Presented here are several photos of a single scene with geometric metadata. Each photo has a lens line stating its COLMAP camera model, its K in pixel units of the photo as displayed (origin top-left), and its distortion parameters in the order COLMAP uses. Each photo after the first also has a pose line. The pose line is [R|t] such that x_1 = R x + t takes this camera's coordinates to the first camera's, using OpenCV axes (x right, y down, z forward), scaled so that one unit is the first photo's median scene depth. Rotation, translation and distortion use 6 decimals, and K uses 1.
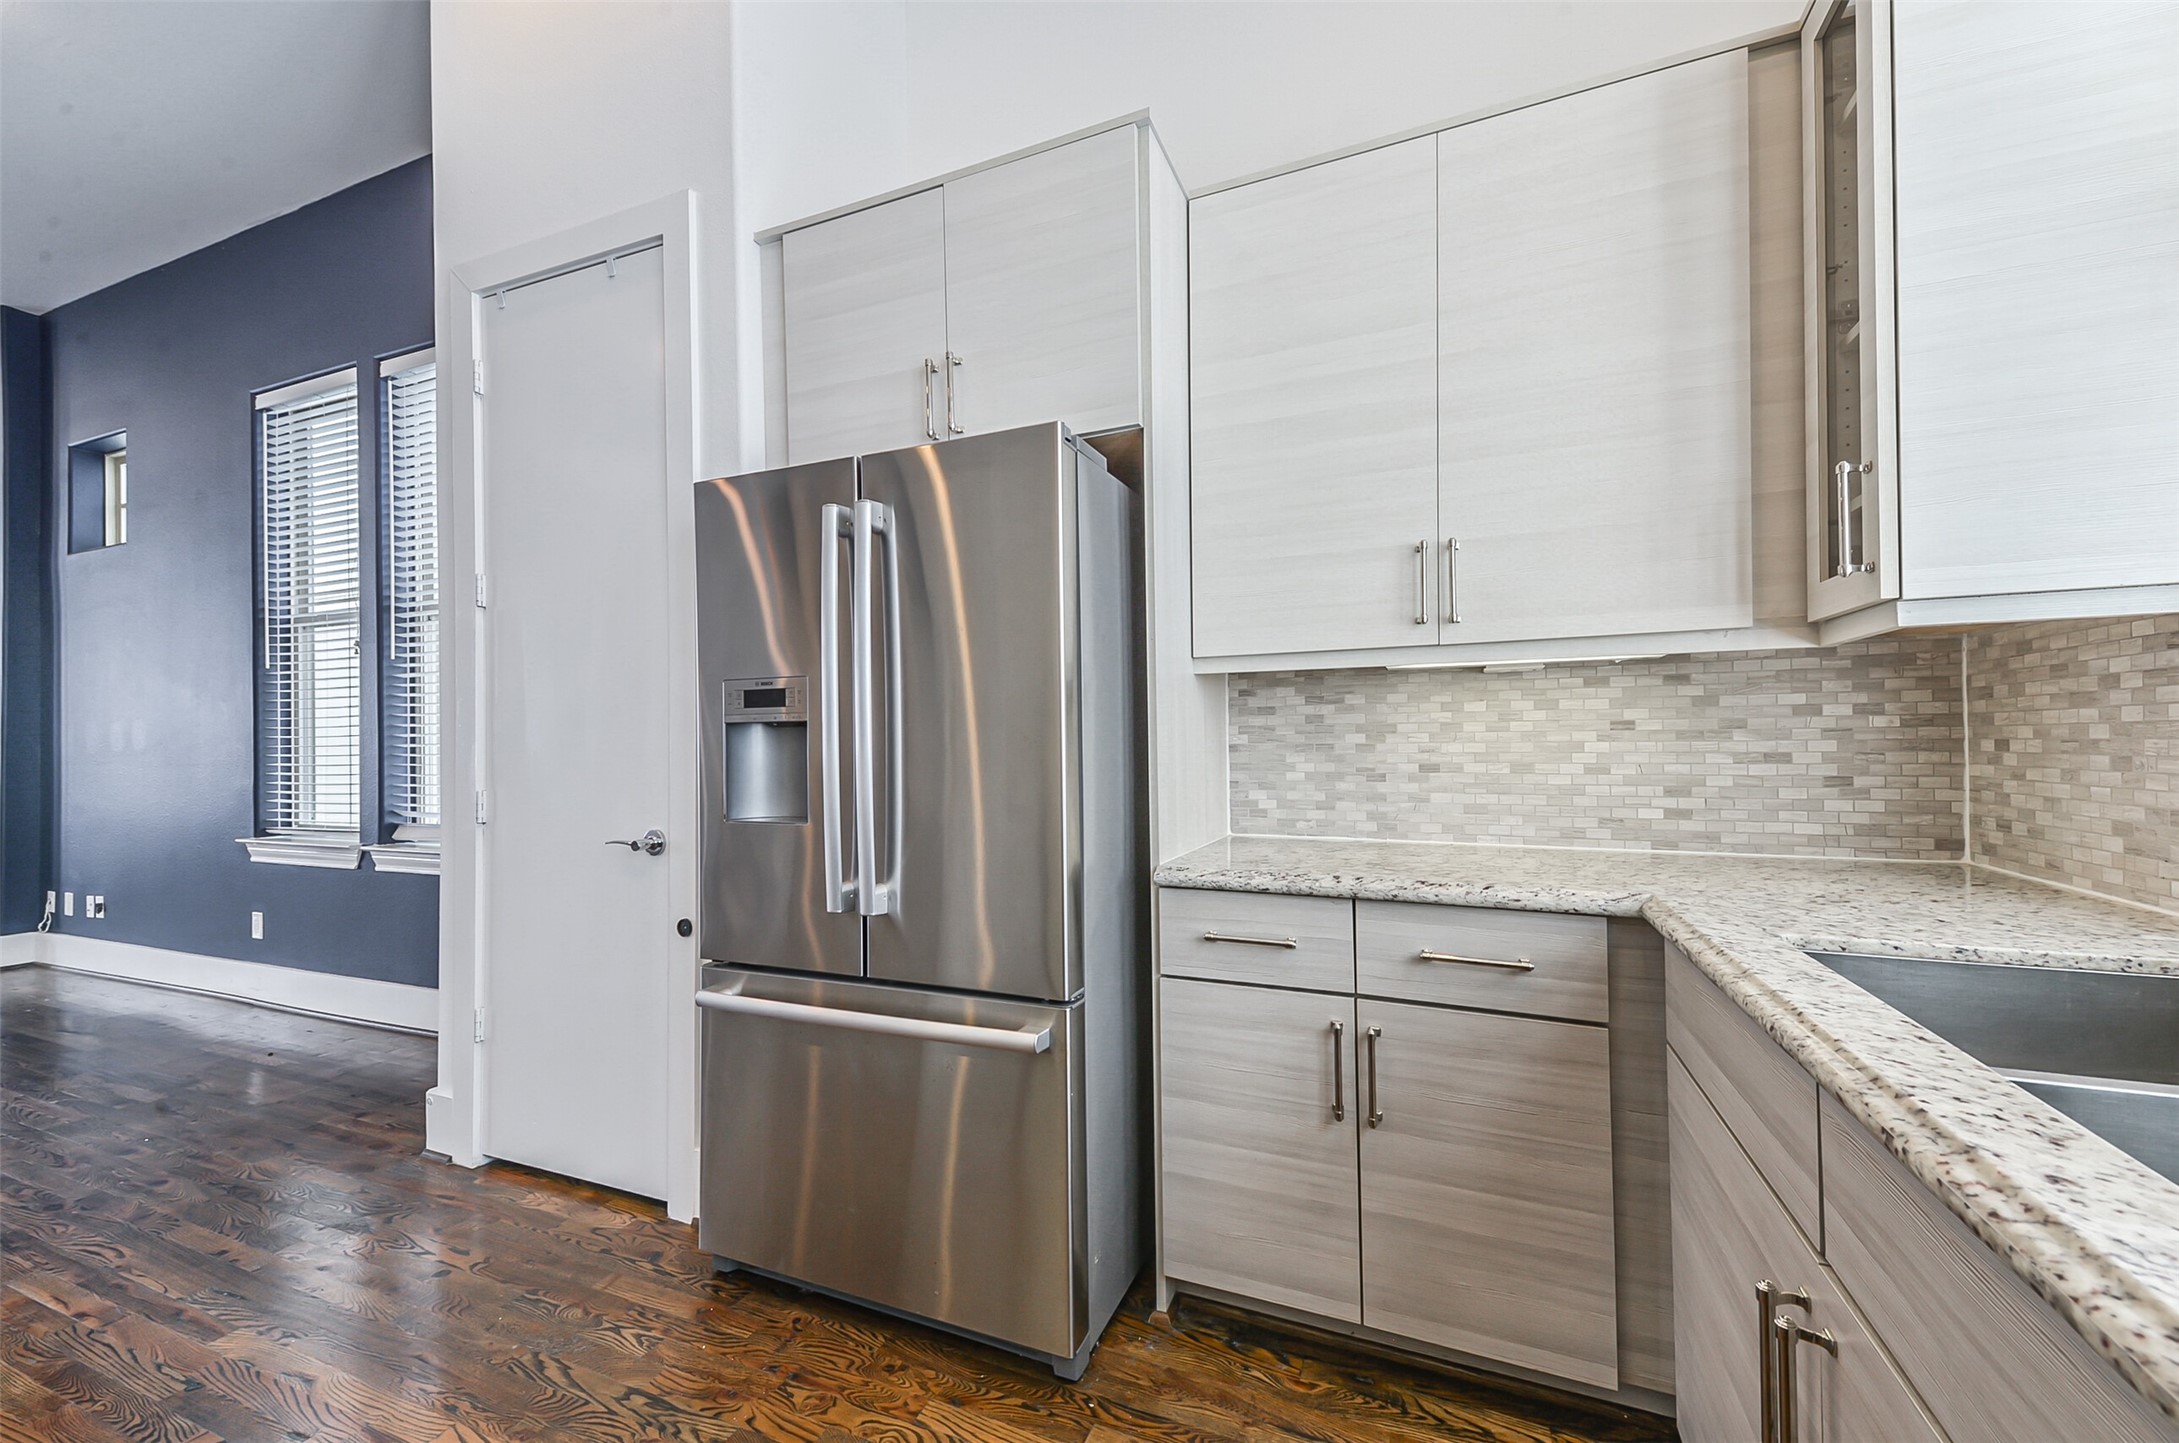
lens RADIAL K [[850.8, 0, 1088.8], [0, 850.8, 736.5], [0, 0, 1]] dist [0.050342, -0.018326]
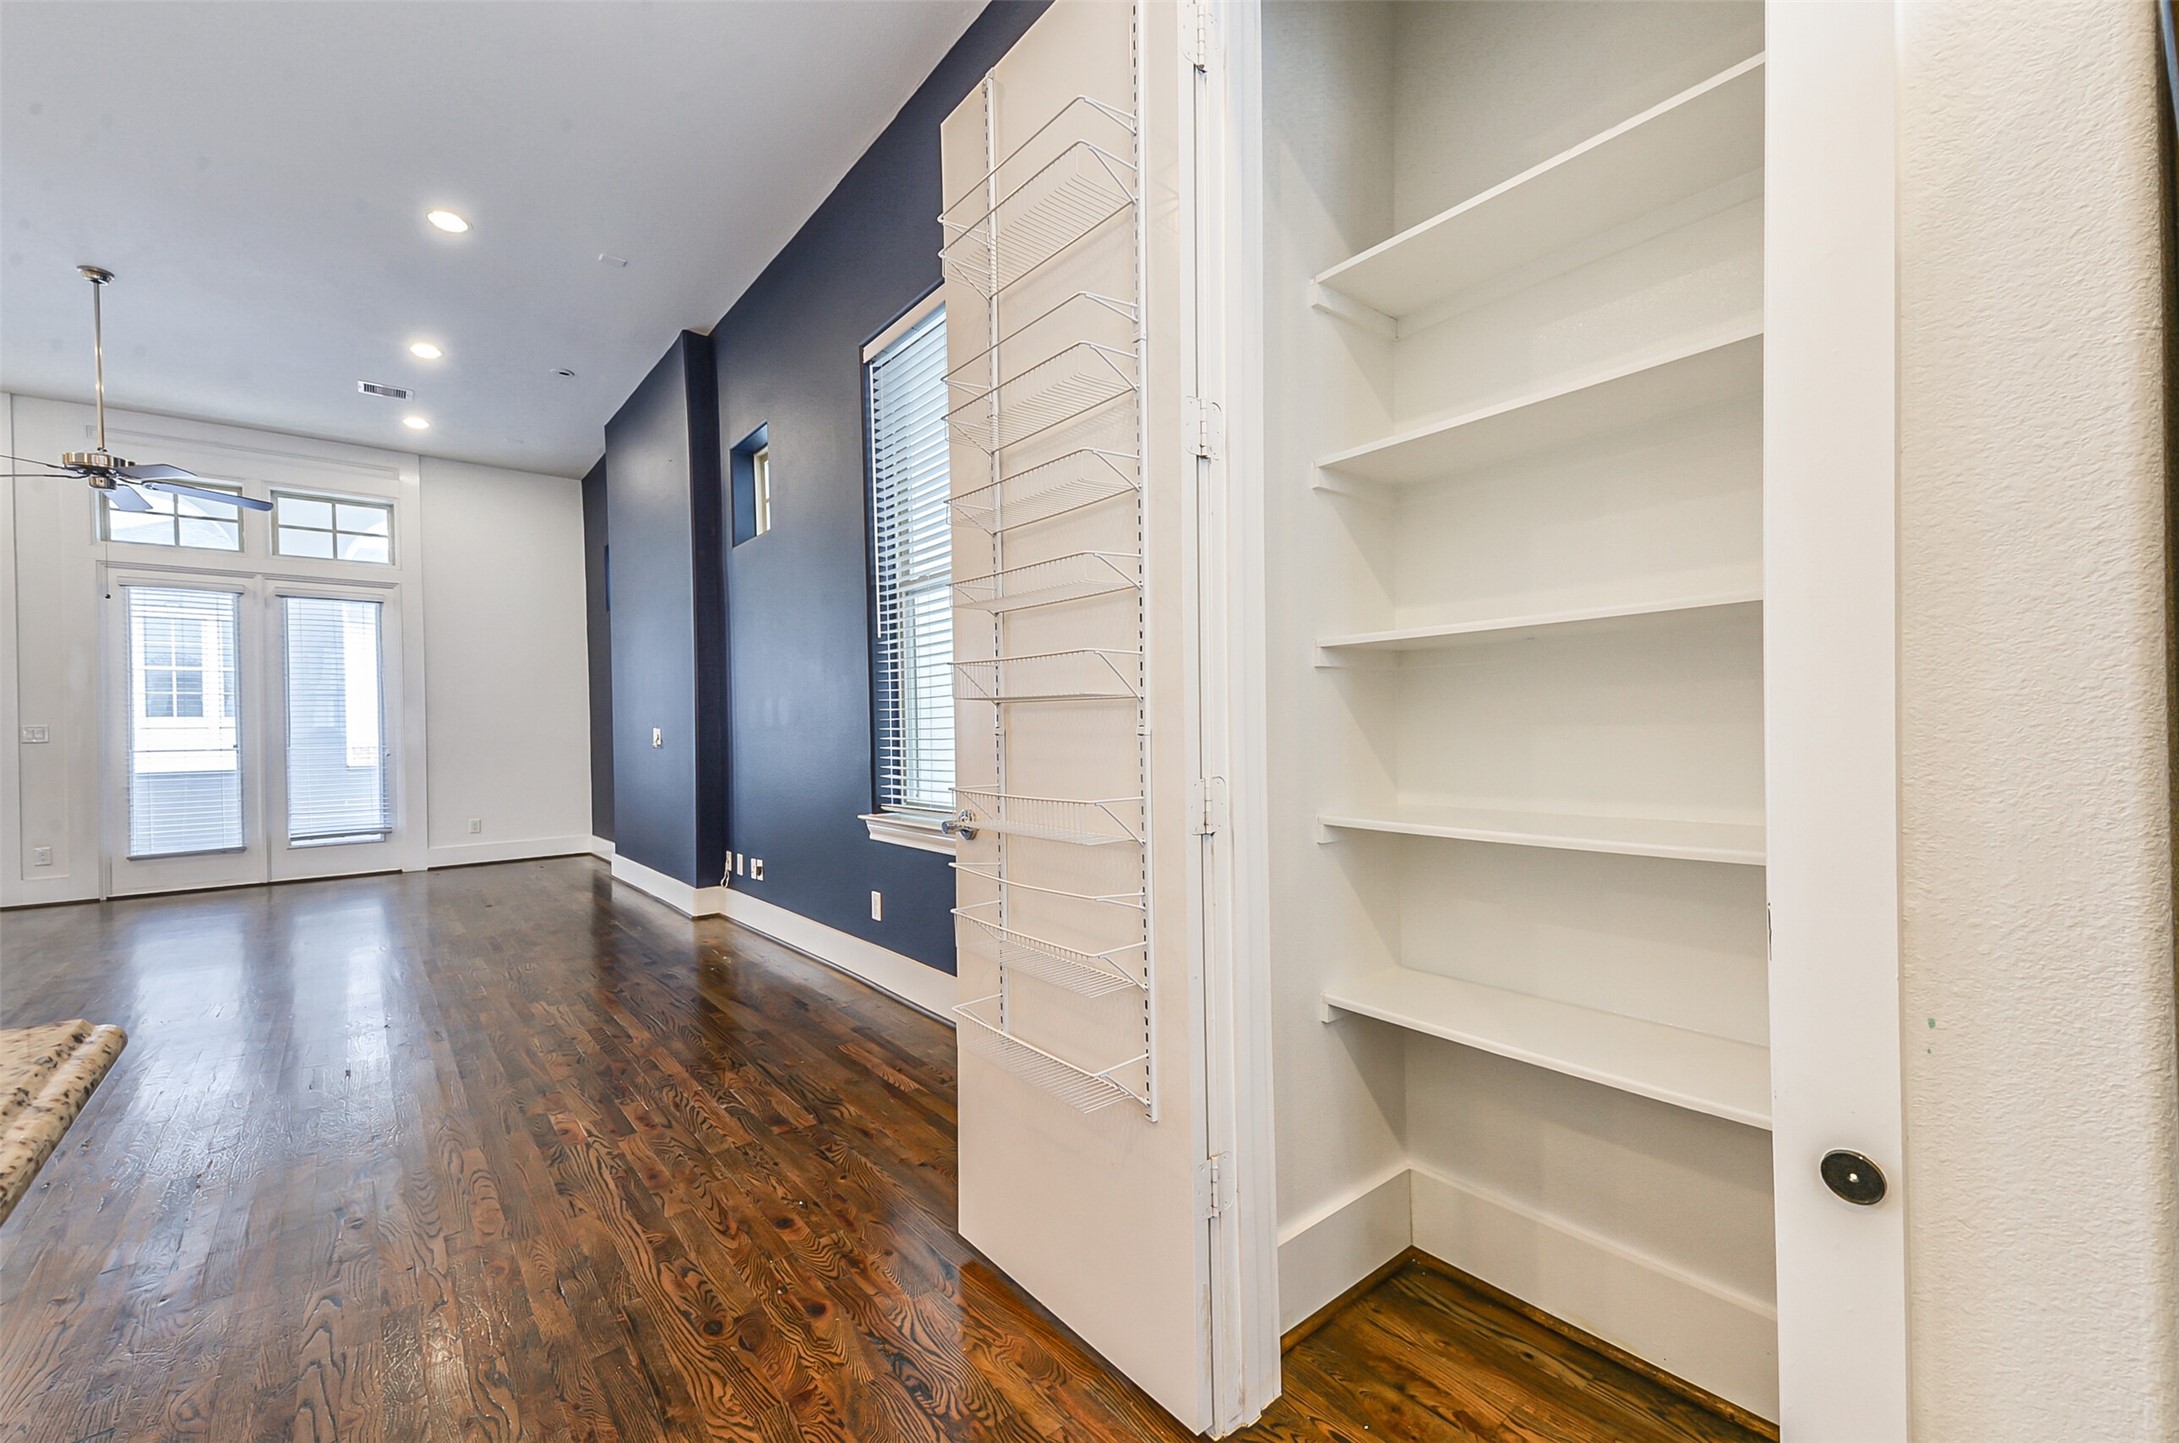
lens RADIAL K [[850.8, 0, 1088.8], [0, 850.8, 736.5], [0, 0, 1]] dist [0.050342, -0.018326]
pose [[0.887853, 0.001367, -0.460126, -0.304190], [0.011371, 0.999625, 0.024912, 0.009596], [0.459987, -0.027350, 0.887504, 0.276332]]
